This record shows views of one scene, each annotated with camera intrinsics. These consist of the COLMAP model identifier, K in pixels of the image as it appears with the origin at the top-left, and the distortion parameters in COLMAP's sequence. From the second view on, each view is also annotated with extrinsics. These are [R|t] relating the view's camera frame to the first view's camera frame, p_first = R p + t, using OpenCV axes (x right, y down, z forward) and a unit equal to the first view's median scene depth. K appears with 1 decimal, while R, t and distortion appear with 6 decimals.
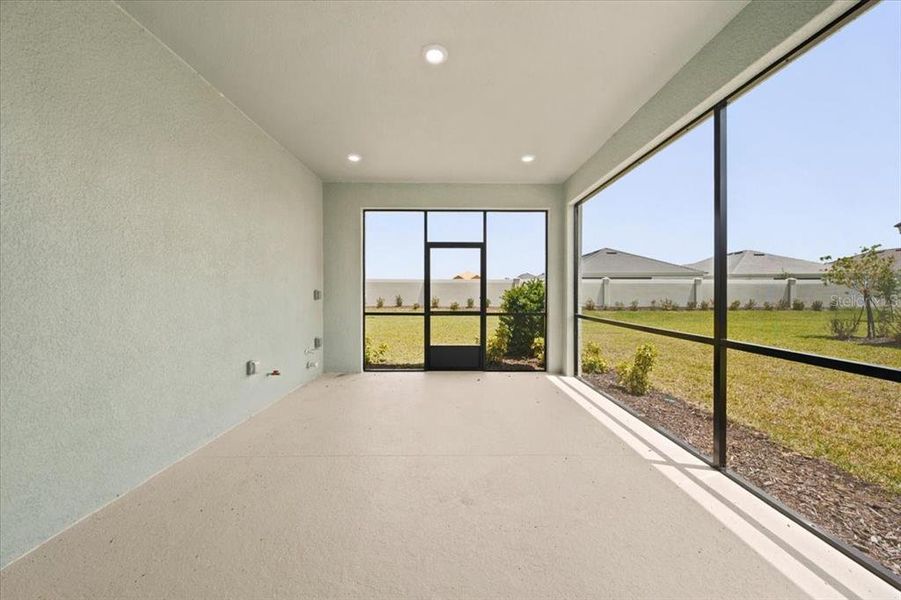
lens RADIAL K [[306.3, 0, 452.1], [0, 306.3, 296.8], [0, 0, 1]] dist [-0.000573, -0.000022]
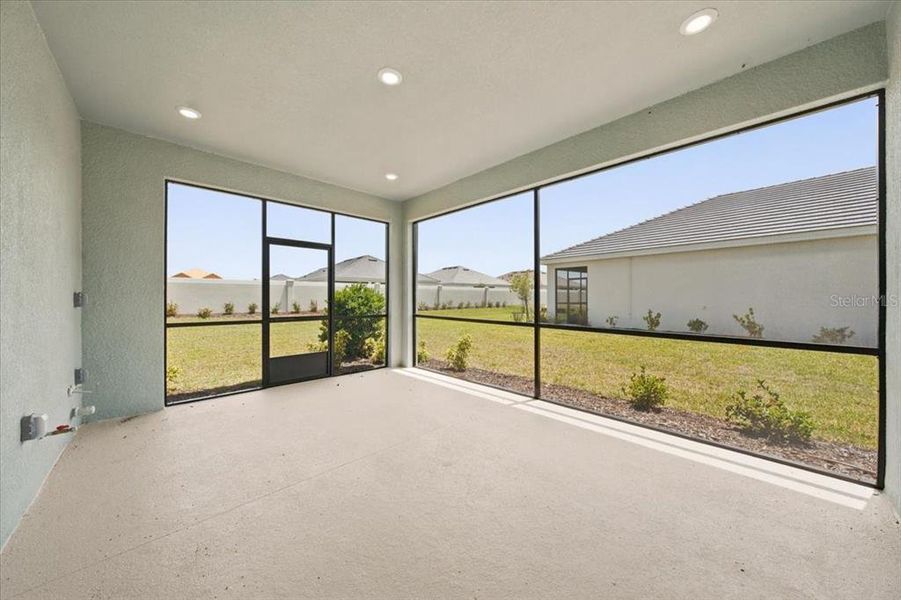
lens RADIAL K [[306.3, 0, 452.1], [0, 306.3, 296.8], [0, 0, 1]] dist [-0.000573, -0.000022]
pose [[0.731252, -0.000317, 0.682108, -0.283891], [0.008271, 0.999931, -0.008401, 0.000249], [-0.682058, 0.011785, 0.731204, 0.025867]]
